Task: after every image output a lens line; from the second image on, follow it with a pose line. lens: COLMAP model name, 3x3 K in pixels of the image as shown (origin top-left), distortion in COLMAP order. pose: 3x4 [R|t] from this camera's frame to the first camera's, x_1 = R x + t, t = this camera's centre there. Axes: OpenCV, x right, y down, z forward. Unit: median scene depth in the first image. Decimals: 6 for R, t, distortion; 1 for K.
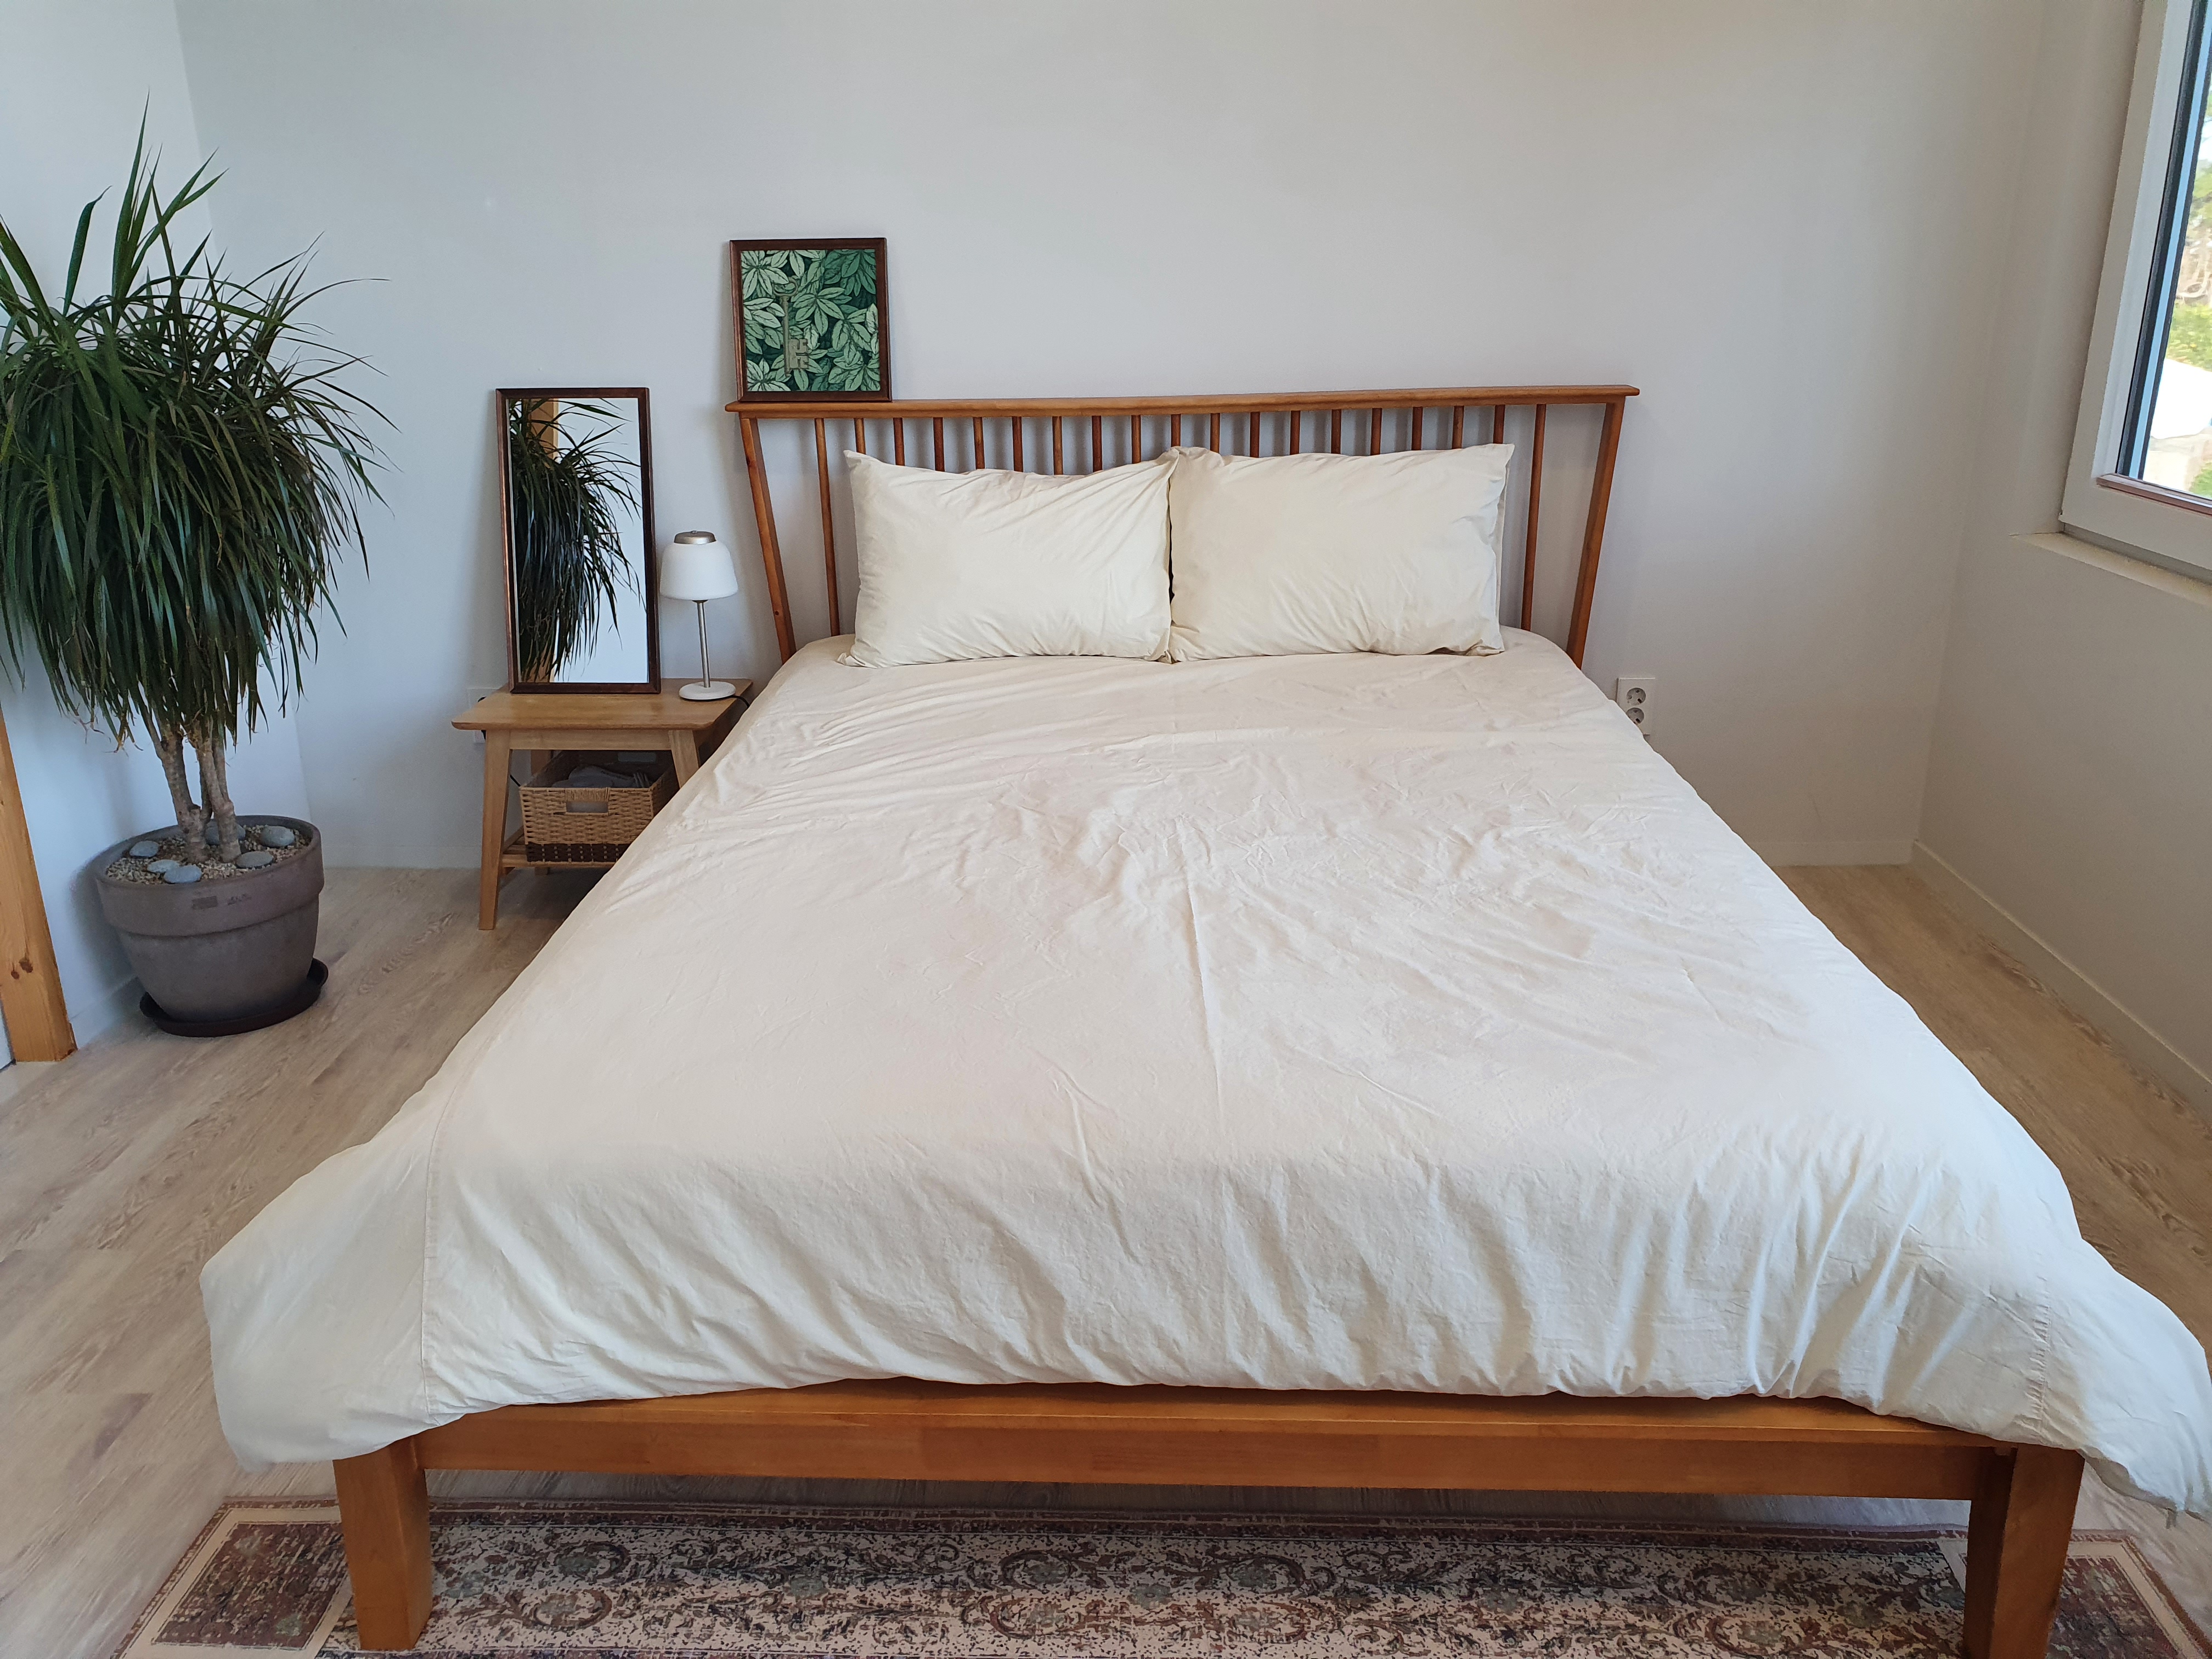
lens RADIAL K [[1758.7, 0, 1106.0], [0, 1758.7, 829.5], [0, 0, 1]] dist [0.088076, -0.124973]
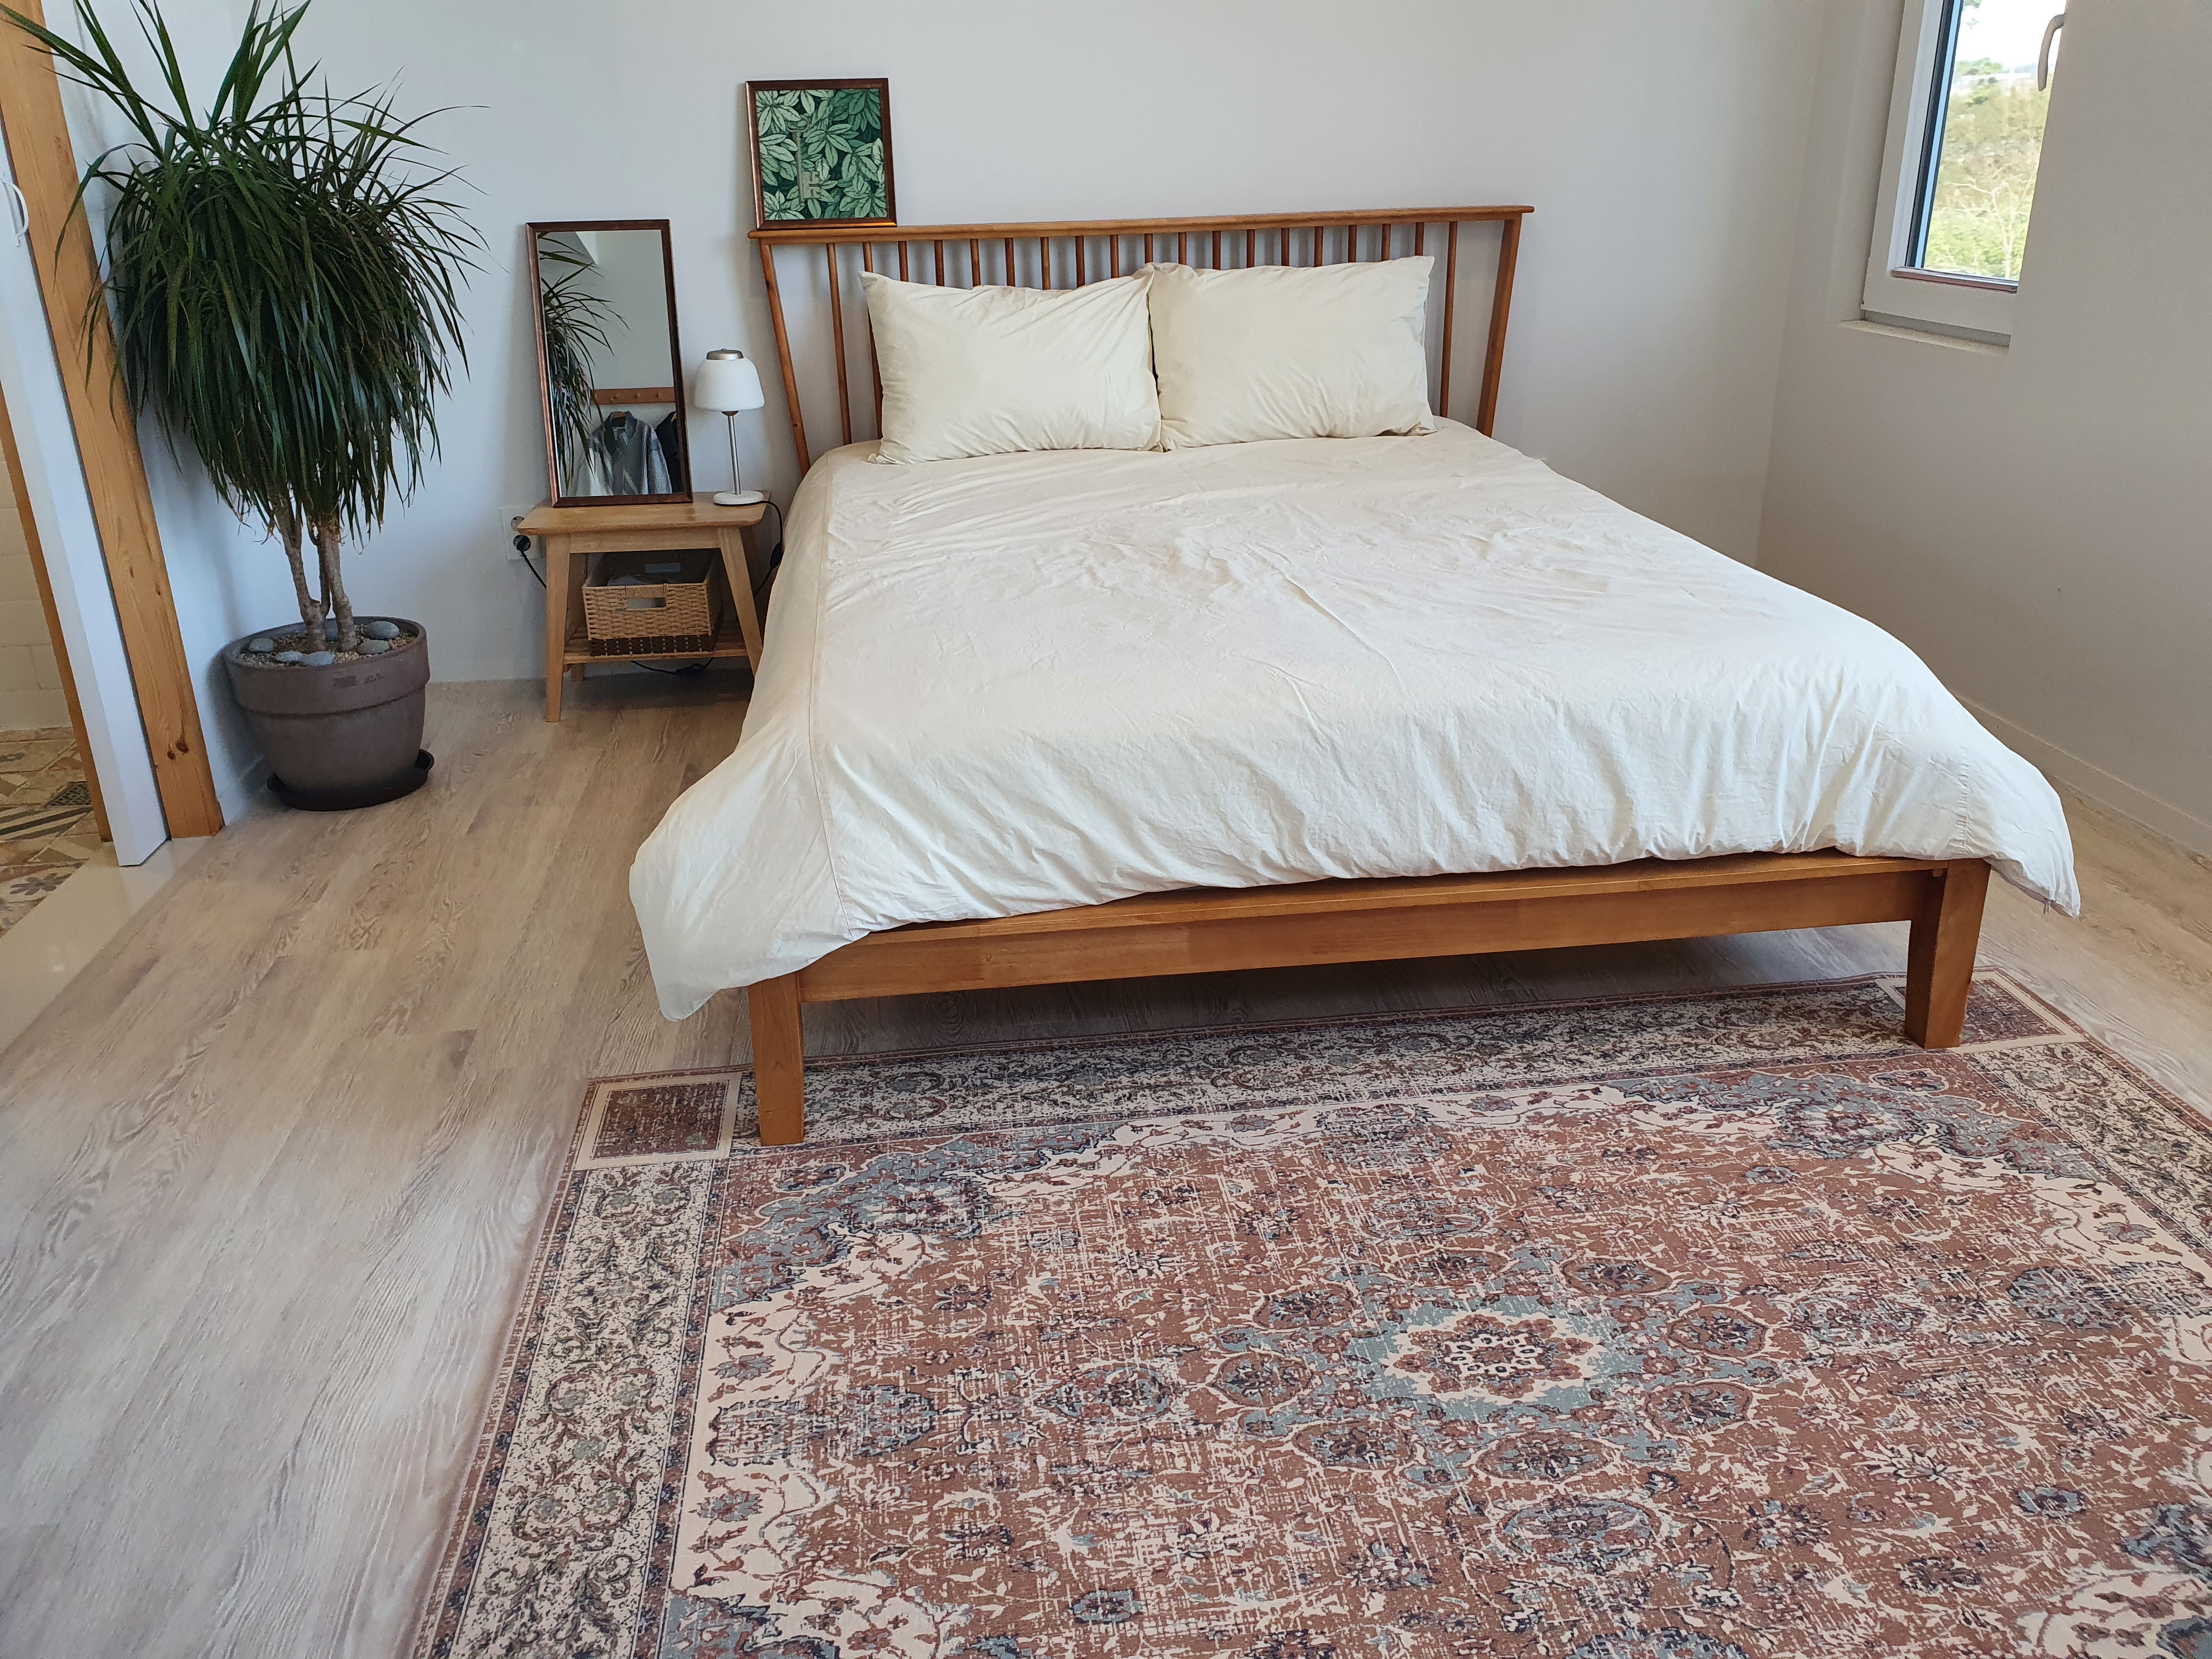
lens RADIAL K [[1826.0, 0, 1106.0], [0, 1826.0, 829.5], [0, 0, 1]] dist [0.200587, -0.537582]
pose [[0.985960, -0.064433, 0.154048, -0.218165], [0.060275, 0.997684, 0.031514, 0.122084], [-0.155722, -0.021787, 0.987561, -0.211838]]
